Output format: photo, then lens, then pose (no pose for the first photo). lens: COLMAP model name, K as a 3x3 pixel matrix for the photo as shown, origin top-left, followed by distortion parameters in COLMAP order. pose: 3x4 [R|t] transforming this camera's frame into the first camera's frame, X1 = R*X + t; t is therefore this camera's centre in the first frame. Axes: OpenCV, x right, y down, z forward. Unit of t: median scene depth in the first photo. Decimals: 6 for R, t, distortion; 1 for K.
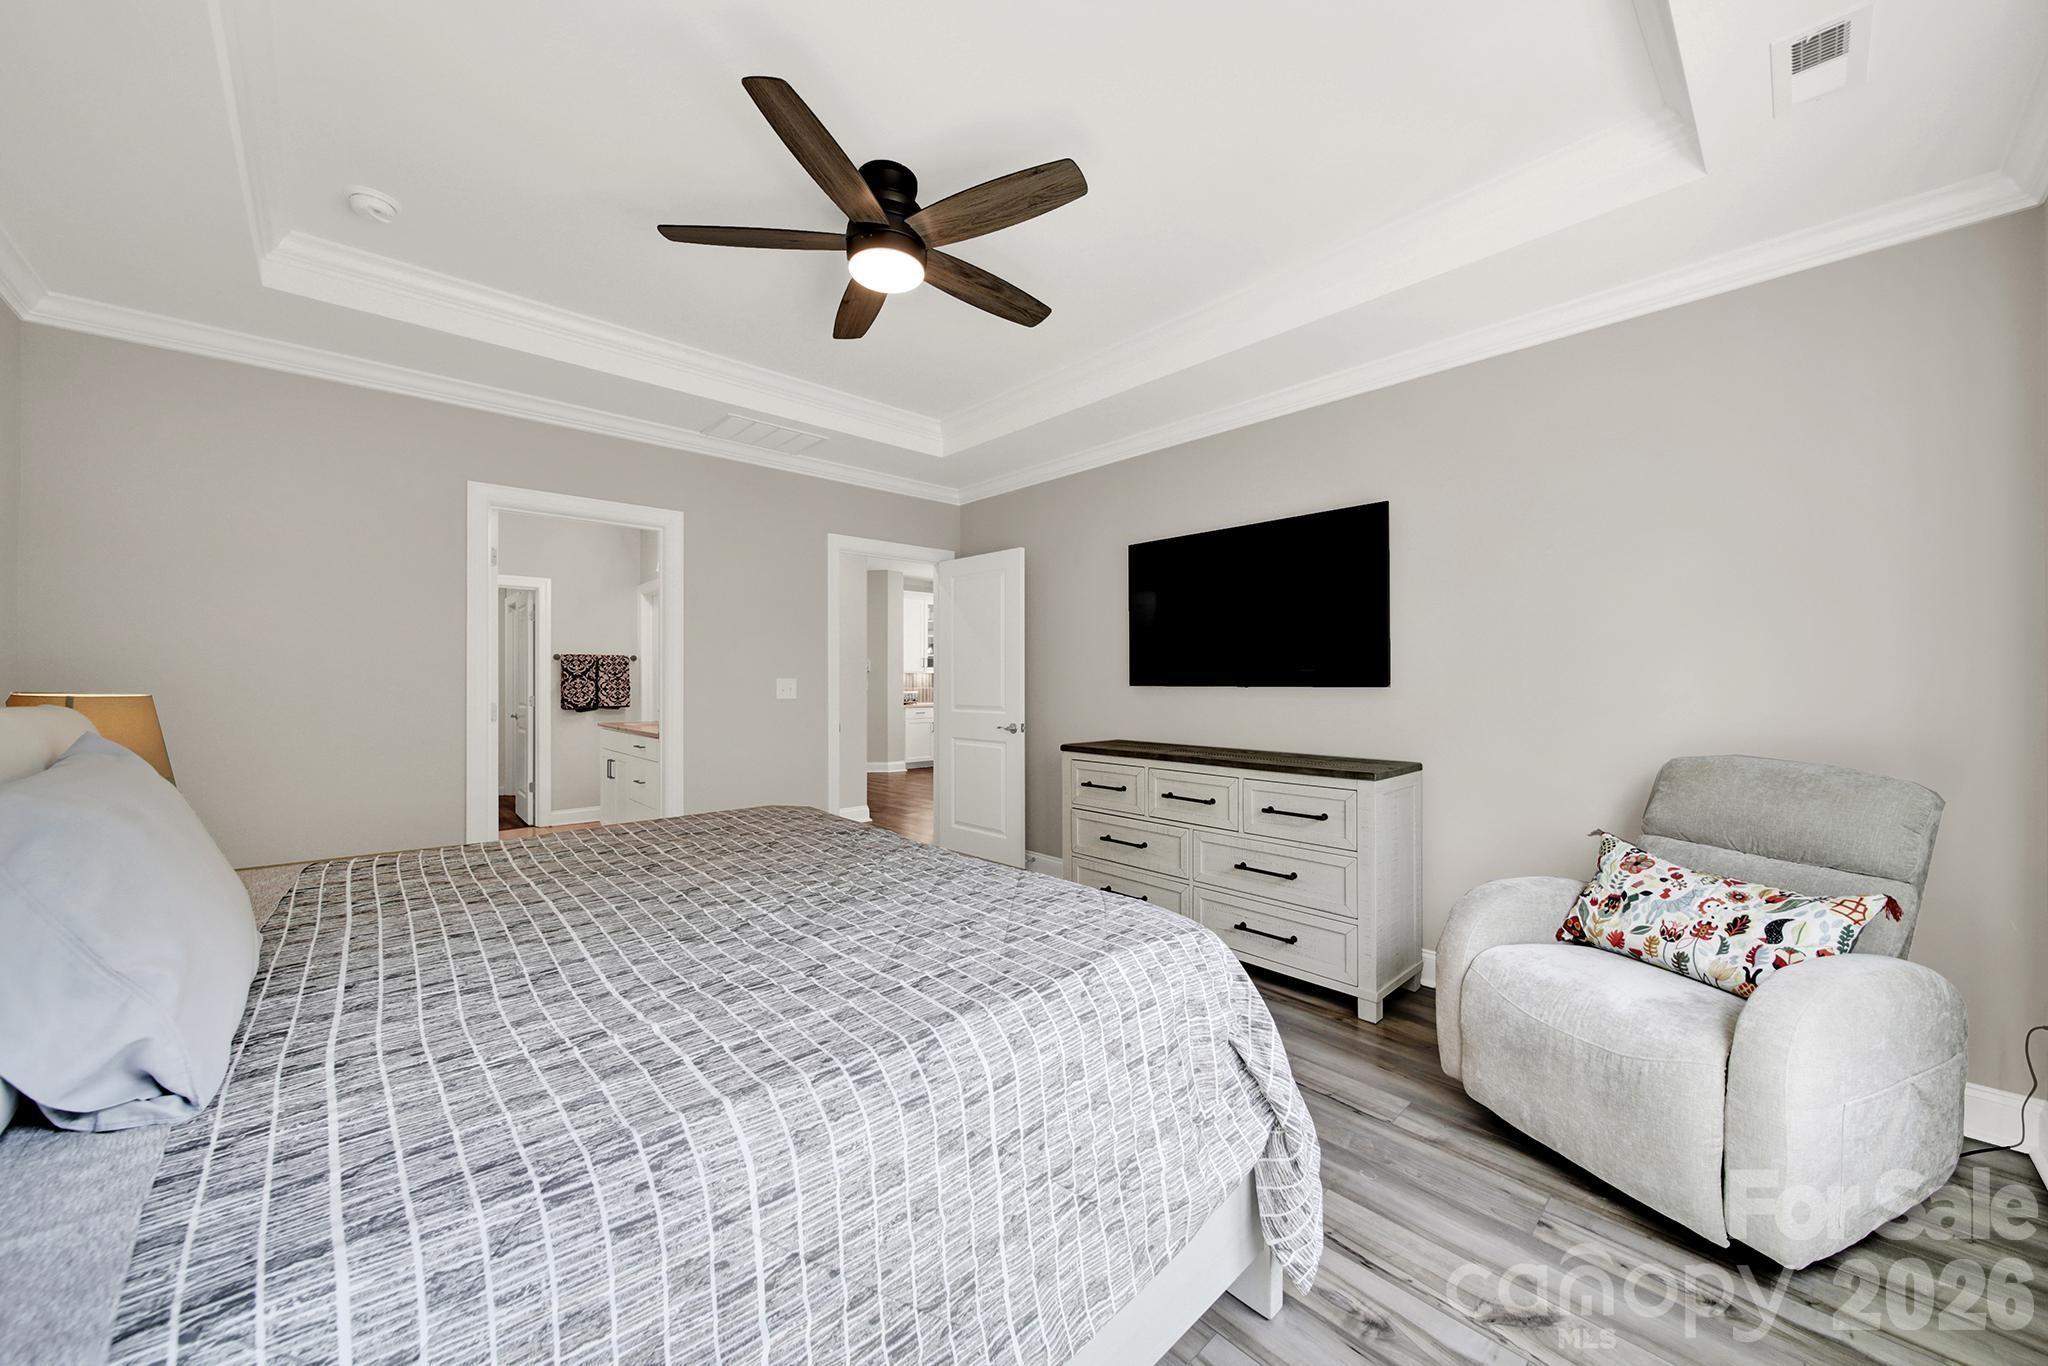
lens RADIAL K [[743.5, 0, 1033.0], [0, 743.5, 681.3], [0, 0, 1]] dist [0.001672, -0.000597]
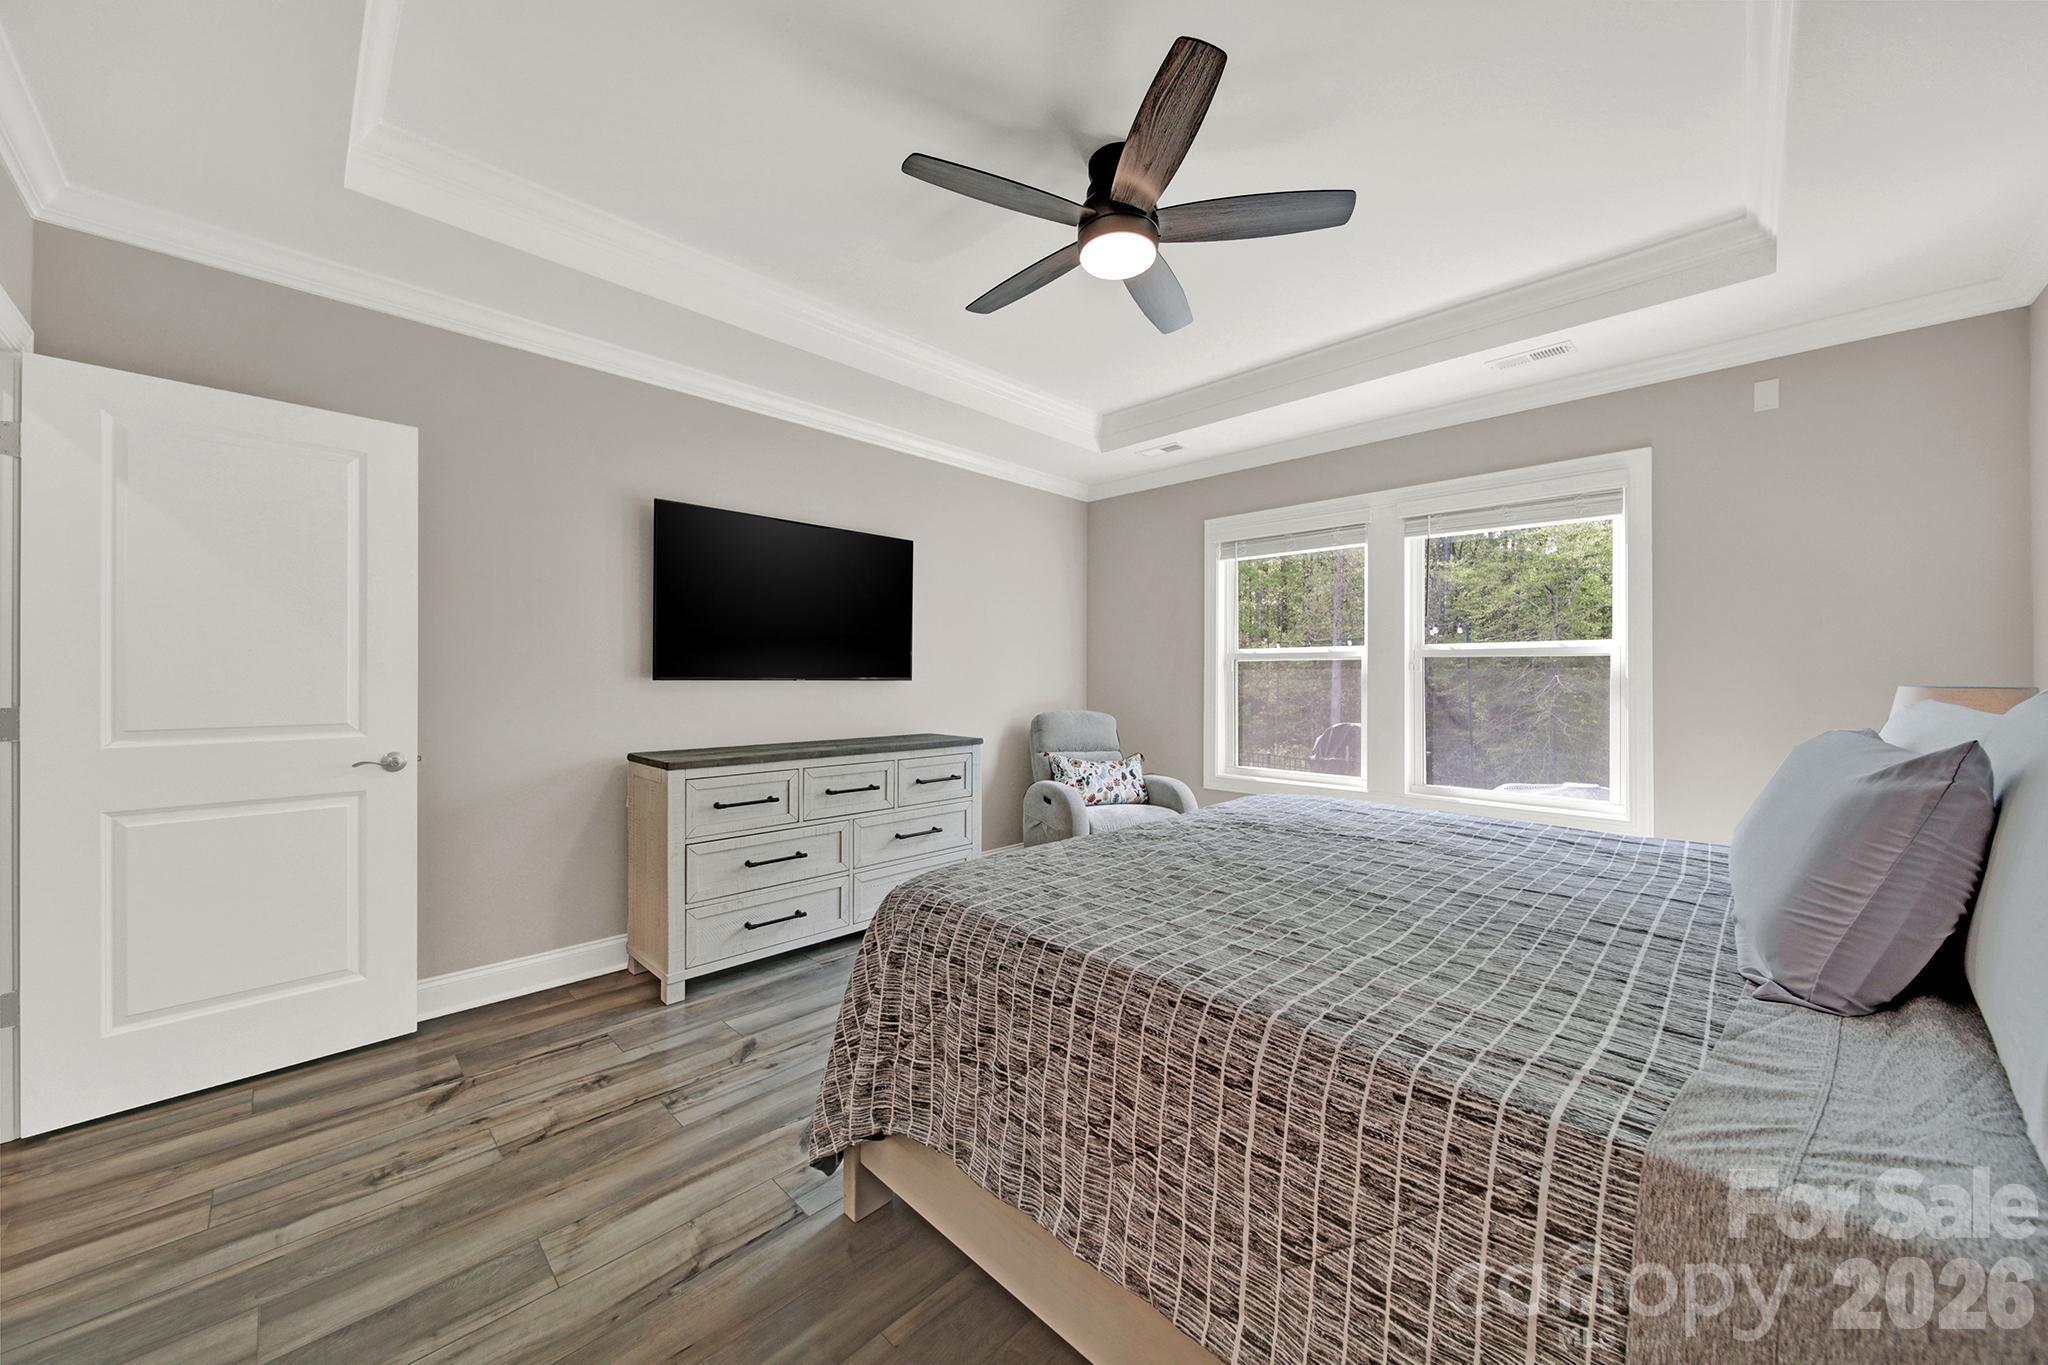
lens RADIAL K [[743.5, 0, 982.7], [0, 743.5, 661.4], [0, 0, 1]] dist [0.001672, -0.000597]
pose [[-0.020482, 0.010563, 0.999734, -0.851404], [-0.008225, 0.999909, -0.010733, -0.010390], [-0.999756, -0.008443, -0.020393, 0.872909]]
